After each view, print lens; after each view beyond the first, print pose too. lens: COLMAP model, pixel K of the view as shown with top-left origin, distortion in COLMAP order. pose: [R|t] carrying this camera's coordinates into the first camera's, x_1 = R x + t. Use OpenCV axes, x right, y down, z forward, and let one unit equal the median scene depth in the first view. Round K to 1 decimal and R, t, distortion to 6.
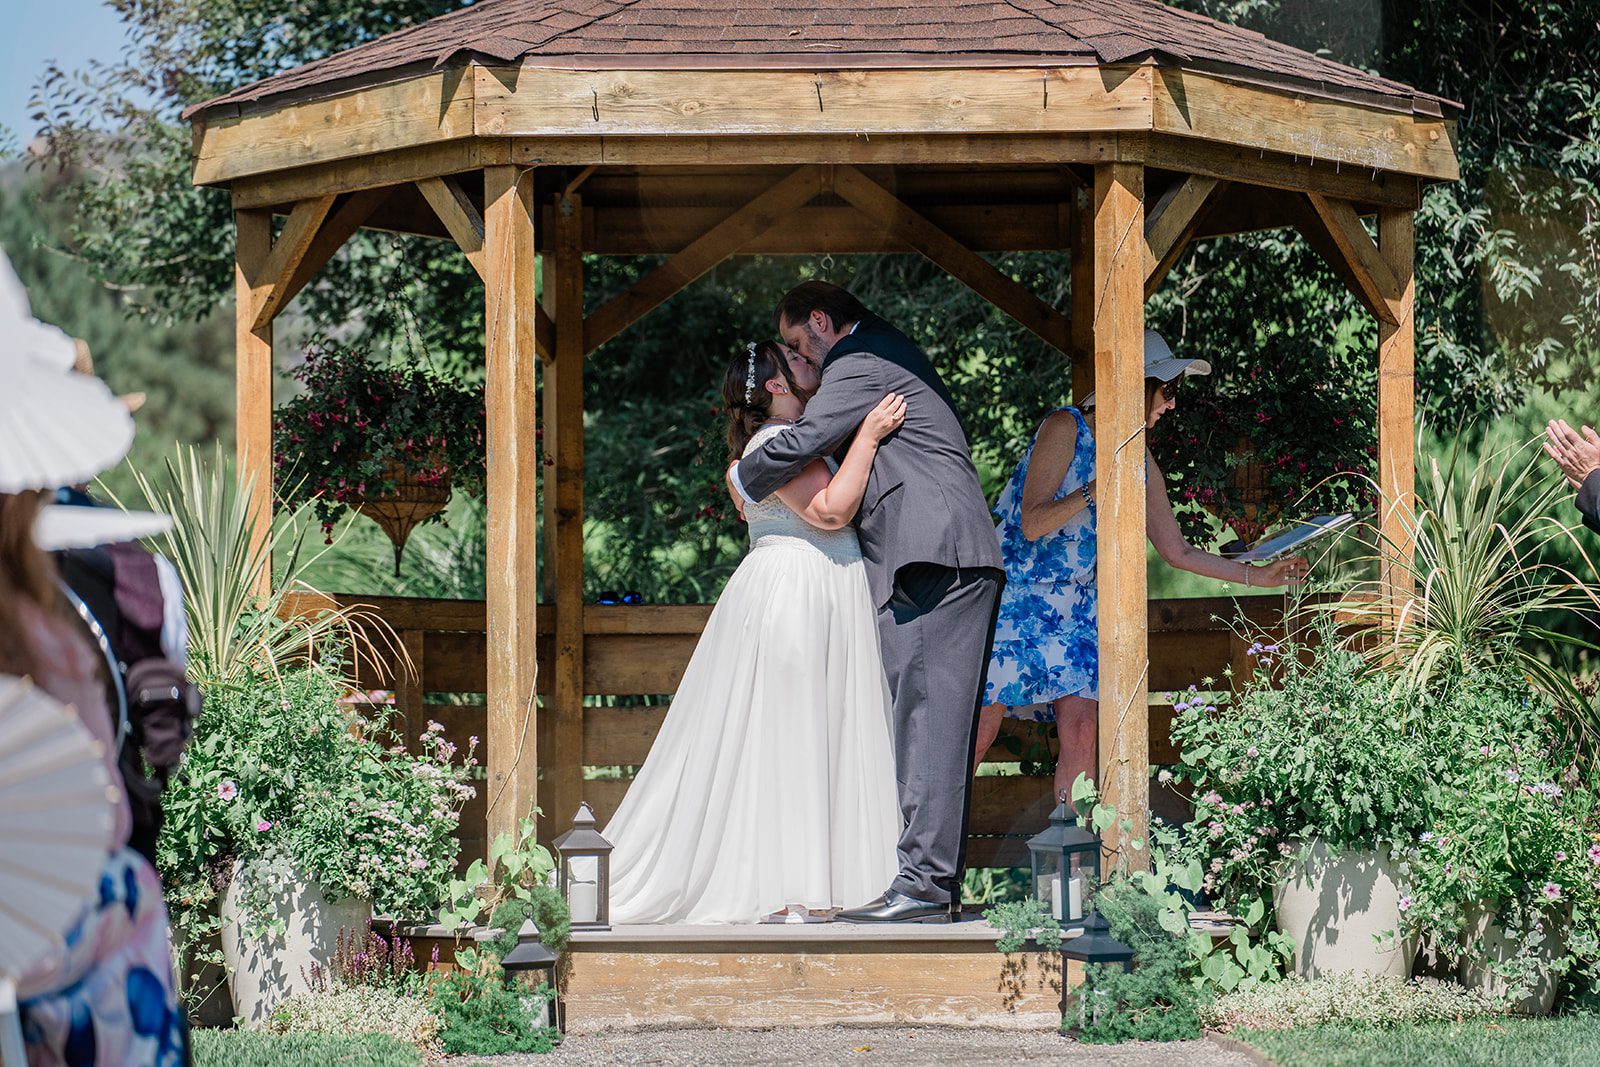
lens RADIAL K [[6038.5, 0, 832.3], [0, 6038.5, 531.7], [0, 0, 1]] dist [0.688644, 3.974828]
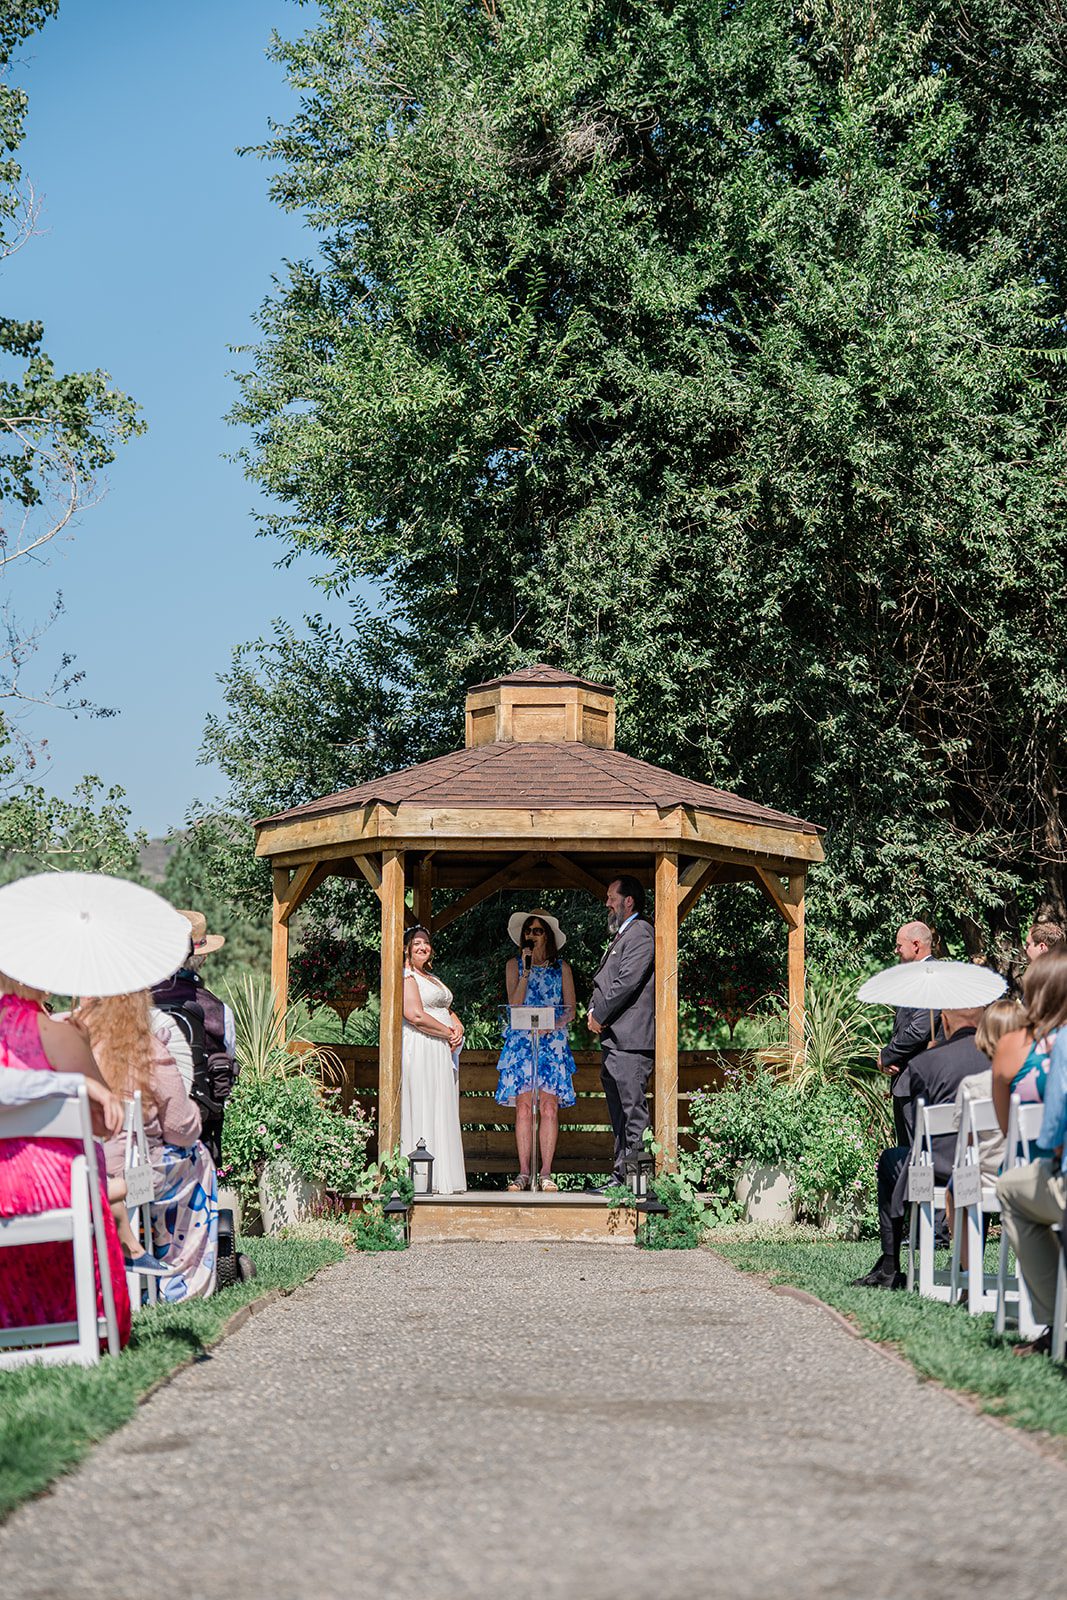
lens RADIAL K [[3023.3, 0, 533.5], [0, 3023.3, 800.0], [0, 0, 1]] dist [0.163083, 0.108888]
pose [[0.999759, 0.013073, -0.017643, 0.017518], [-0.014343, 0.997167, -0.073839, 0.002889], [0.016628, 0.074074, 0.997114, -0.110319]]
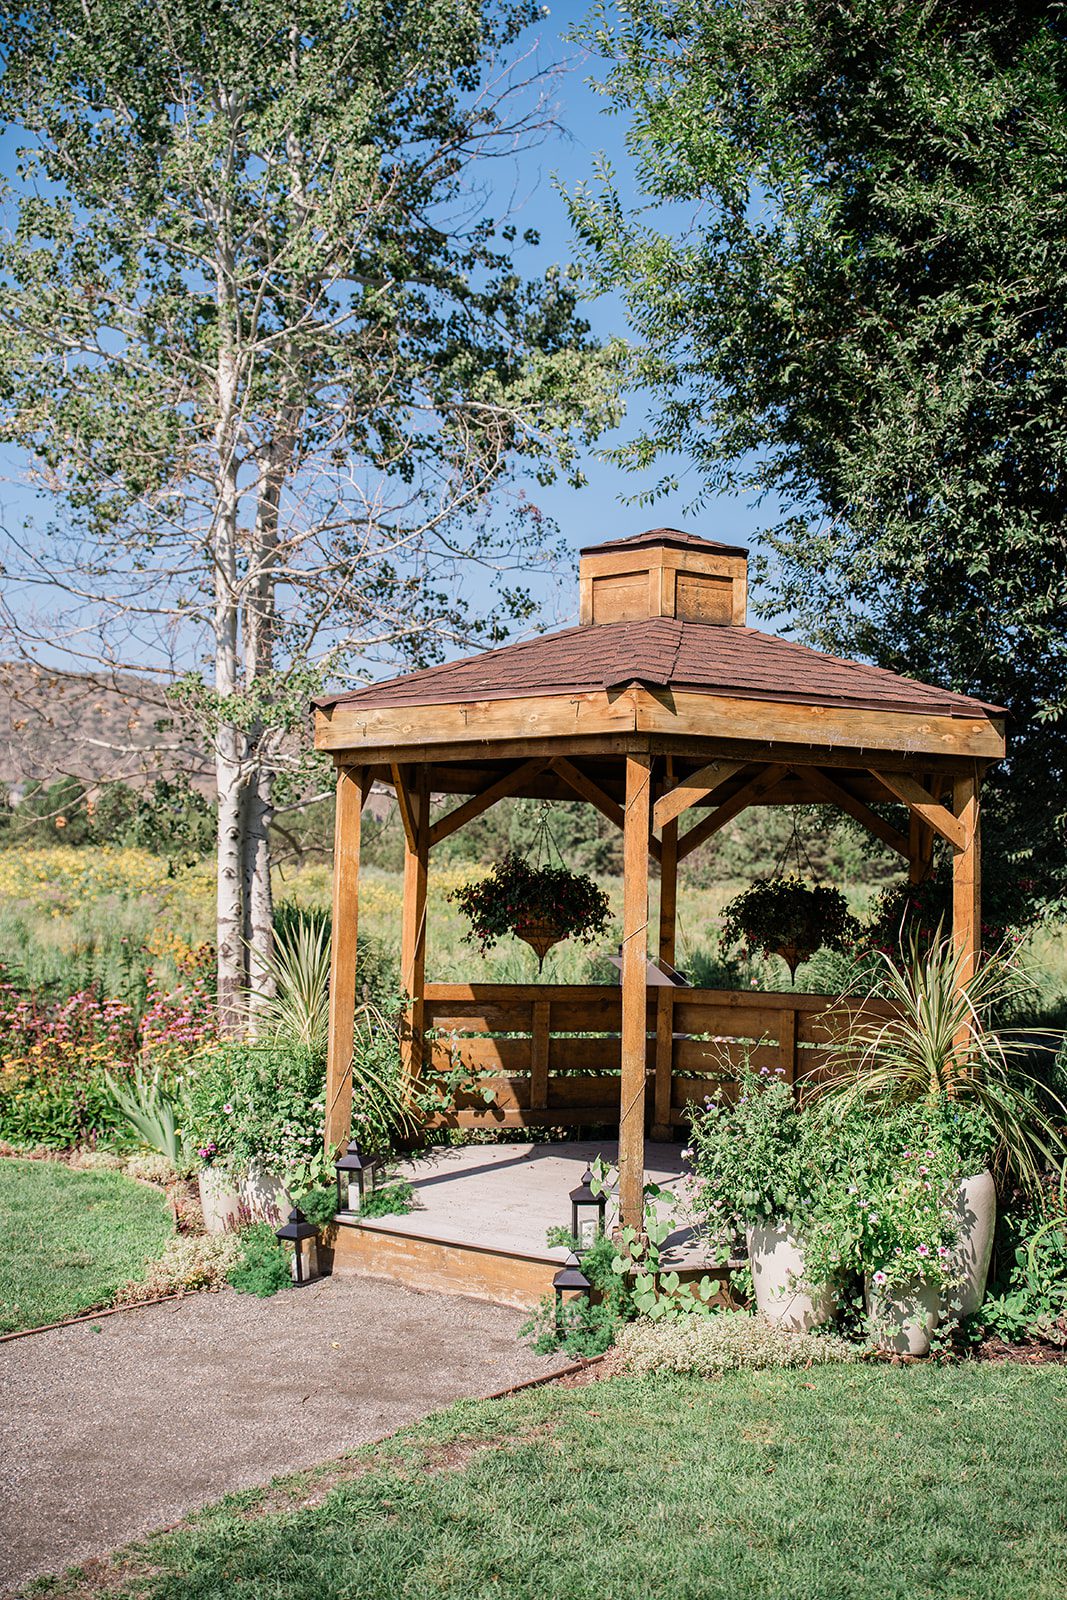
lens RADIAL K [[1567.5, 0, 533.6], [0, 1567.5, 758.8], [0, 0, 1]] dist [-0.196083, 0.264449]
pose [[0.826358, -0.031161, -0.562282, 0.244230], [-0.005911, 0.997933, -0.063992, -0.033729], [0.563114, 0.056204, 0.824466, 0.654700]]
